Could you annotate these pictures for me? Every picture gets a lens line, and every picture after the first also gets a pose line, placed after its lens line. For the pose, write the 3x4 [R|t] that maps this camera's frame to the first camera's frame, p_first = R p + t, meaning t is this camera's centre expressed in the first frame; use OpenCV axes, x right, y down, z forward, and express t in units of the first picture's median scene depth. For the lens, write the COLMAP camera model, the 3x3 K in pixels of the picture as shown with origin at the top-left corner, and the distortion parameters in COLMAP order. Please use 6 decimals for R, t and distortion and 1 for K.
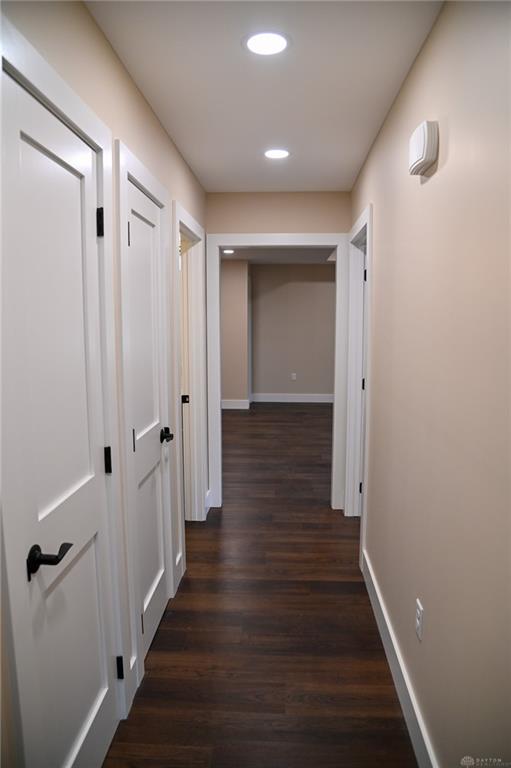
lens RADIAL K [[529.3, 0, 255.5], [0, 529.3, 384.0], [0, 0, 1]] dist [-0.117252, 0.069897]
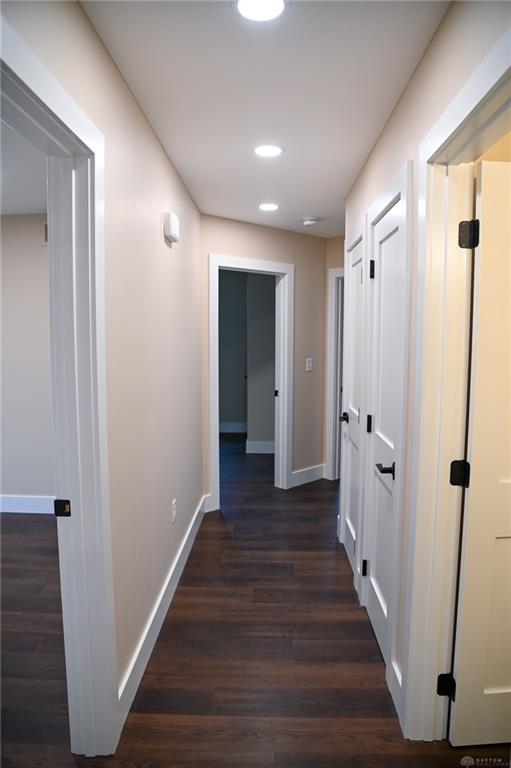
lens RADIAL K [[529.3, 0, 255.5], [0, 529.3, 384.0], [0, 0, 1]] dist [-0.117252, 0.069897]
pose [[-0.999745, -0.002730, -0.022395, 0.075641], [-0.007428, 0.977138, 0.212475, -0.249904], [0.021303, 0.212588, -0.976910, 2.049304]]
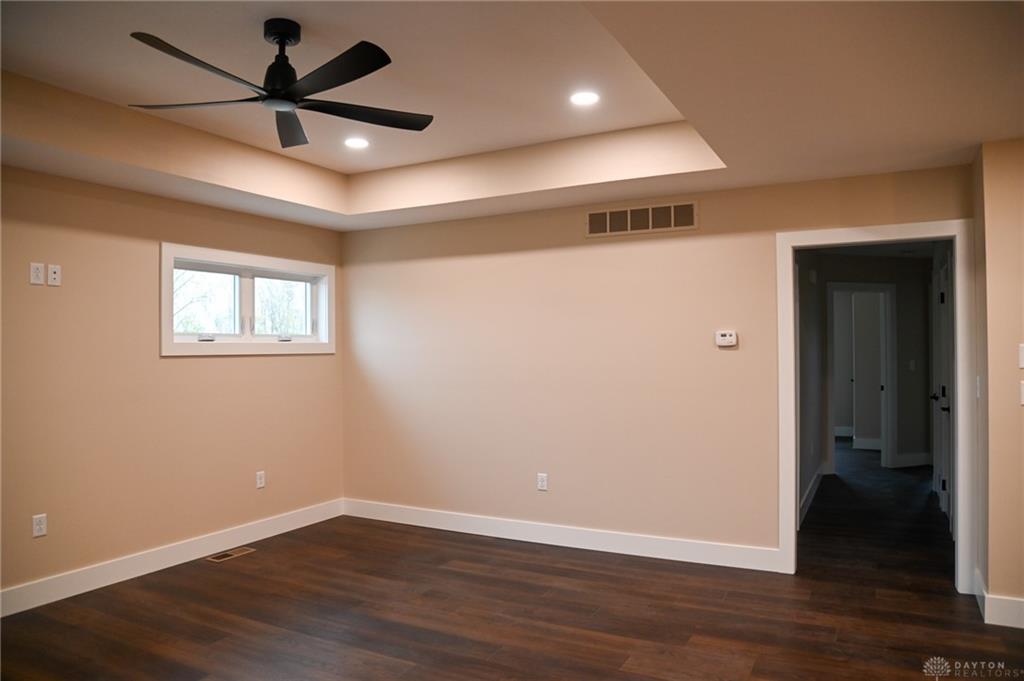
lens RADIAL K [[704.5, 0, 512.0], [0, 704.5, 340.5], [0, 0, 1]] dist [-0.003253, -0.001381]
pose [[-0.911375, -0.002280, 0.411570, 0.190590], [0.045002, 0.993437, 0.105155, -0.470703], [-0.409108, 0.114357, -0.905292, 4.001198]]
